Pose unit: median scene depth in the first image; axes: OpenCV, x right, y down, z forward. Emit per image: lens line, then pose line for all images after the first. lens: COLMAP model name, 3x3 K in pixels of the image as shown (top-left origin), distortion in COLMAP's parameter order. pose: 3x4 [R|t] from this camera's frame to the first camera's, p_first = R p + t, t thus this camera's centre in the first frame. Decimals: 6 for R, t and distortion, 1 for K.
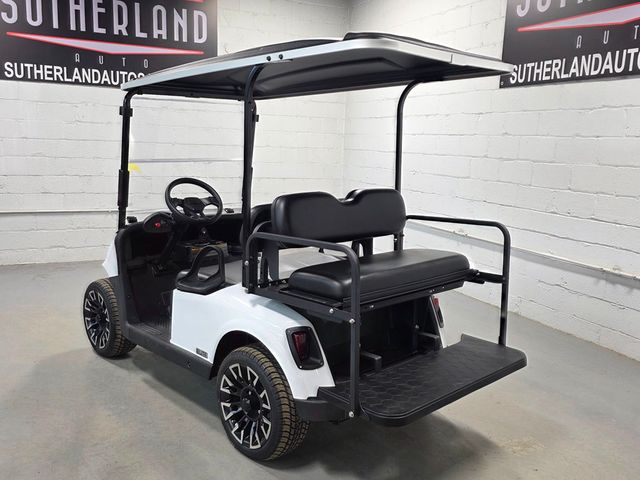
lens RADIAL K [[600.2, 0, 316.6], [0, 600.2, 238.7], [0, 0, 1]] dist [0.044311, 0.000000]
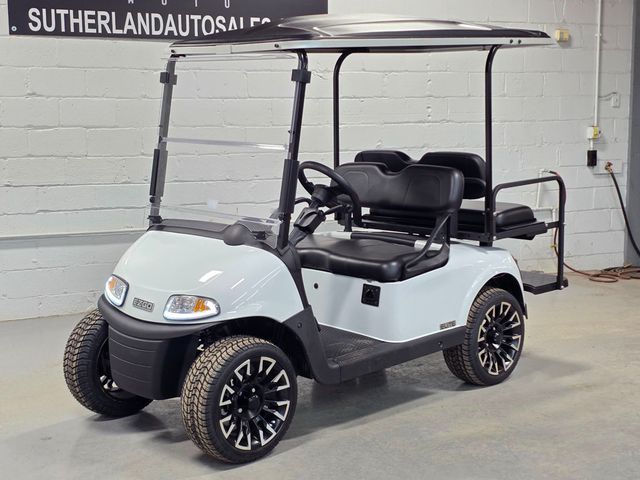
lens RADIAL K [[990.4, 0, 317.3], [0, 990.4, 240.7], [0, 0, 1]] dist [0.107769, 0.000000]
pose [[-0.020816, -0.159157, 0.987034, -1.446987], [0.166917, 0.972838, 0.160388, -0.197500], [-0.985751, 0.168091, 0.006315, 0.960477]]
